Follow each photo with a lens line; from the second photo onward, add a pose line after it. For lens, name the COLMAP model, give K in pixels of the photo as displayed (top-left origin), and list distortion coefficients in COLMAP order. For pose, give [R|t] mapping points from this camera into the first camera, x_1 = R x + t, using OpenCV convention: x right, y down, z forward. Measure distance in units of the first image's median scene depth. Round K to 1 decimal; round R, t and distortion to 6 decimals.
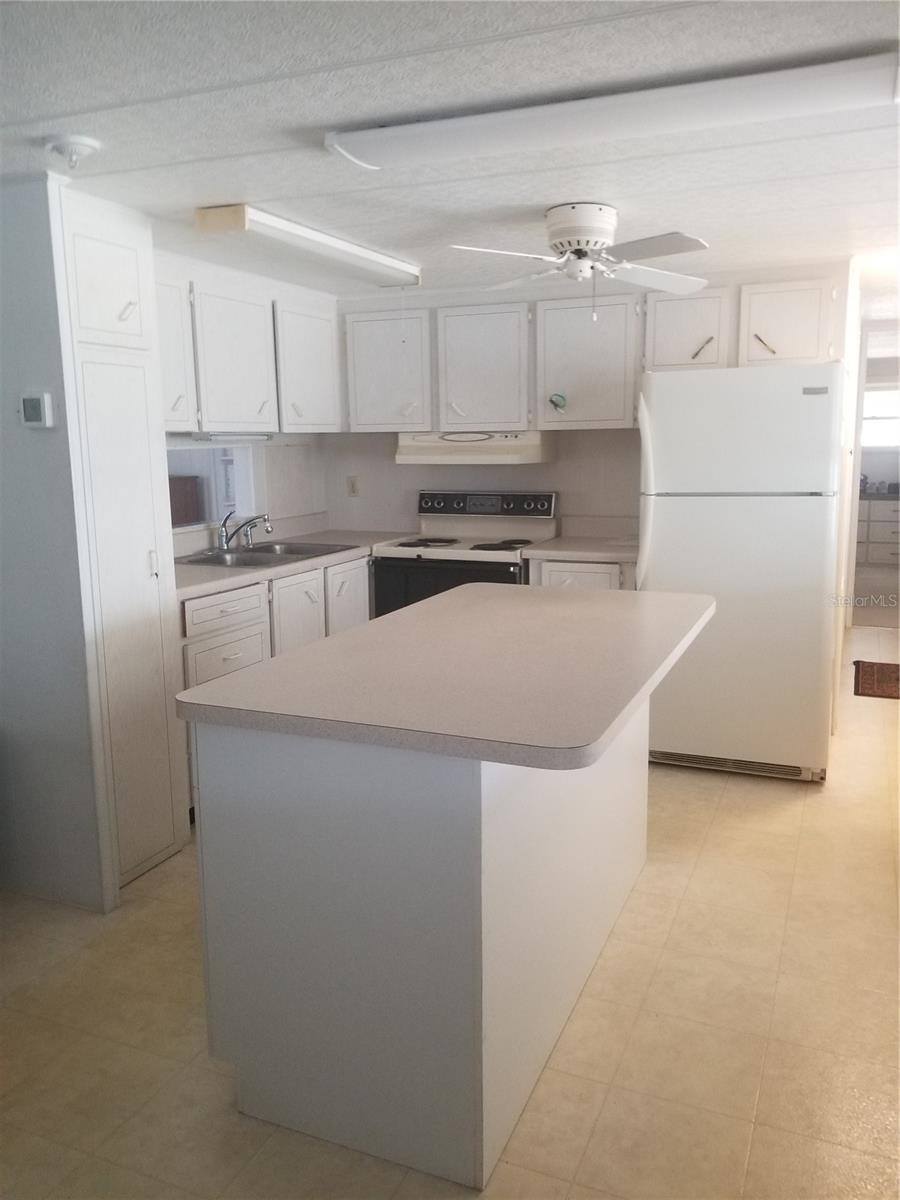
lens RADIAL K [[960.5, 0, 446.5], [0, 960.5, 601.4], [0, 0, 1]] dist [-0.011013, -0.017852]
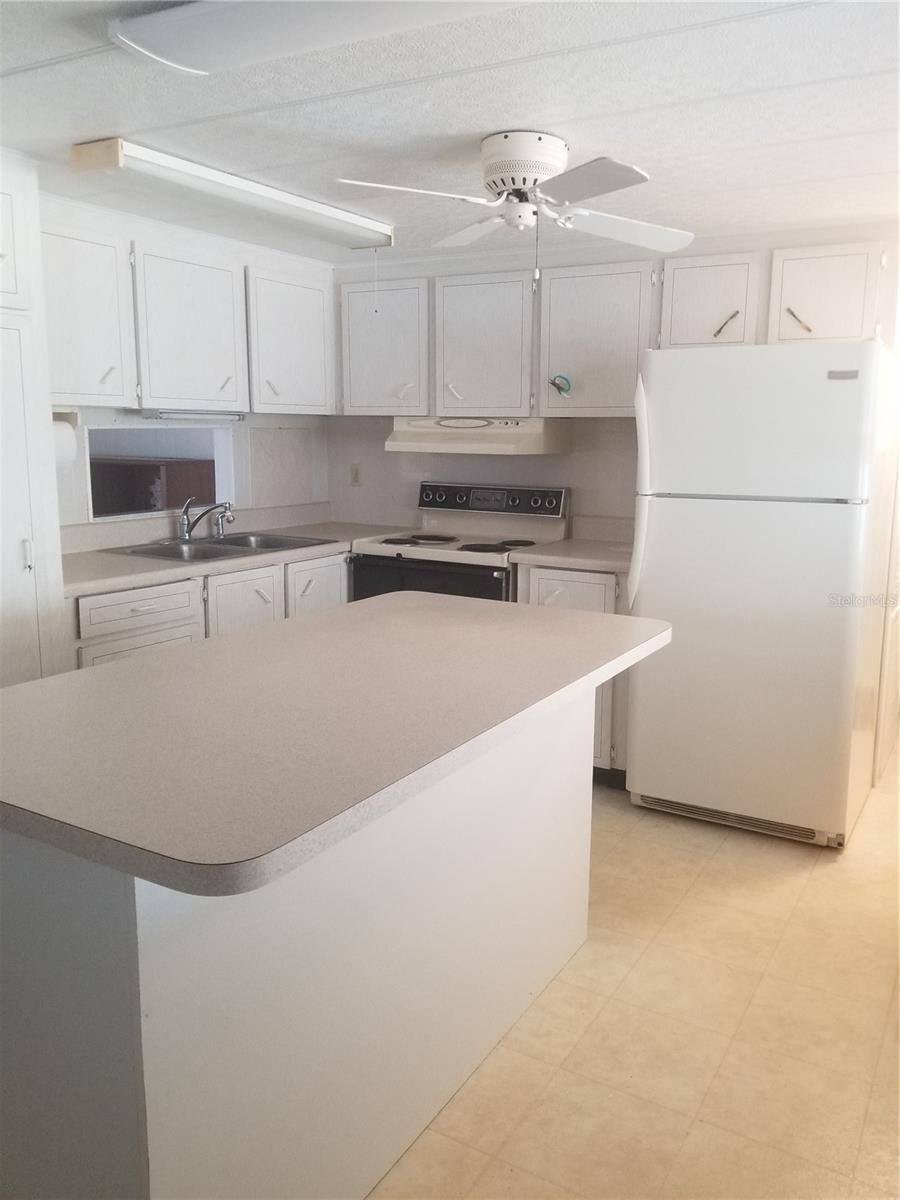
lens RADIAL K [[960.5, 0, 455.0], [0, 960.5, 597.8], [0, 0, 1]] dist [-0.011013, -0.017852]
pose [[0.992561, 0.045924, -0.112752, 0.146922], [-0.045380, 0.998942, 0.007393, -0.019513], [0.112972, -0.002221, 0.993596, 0.141747]]
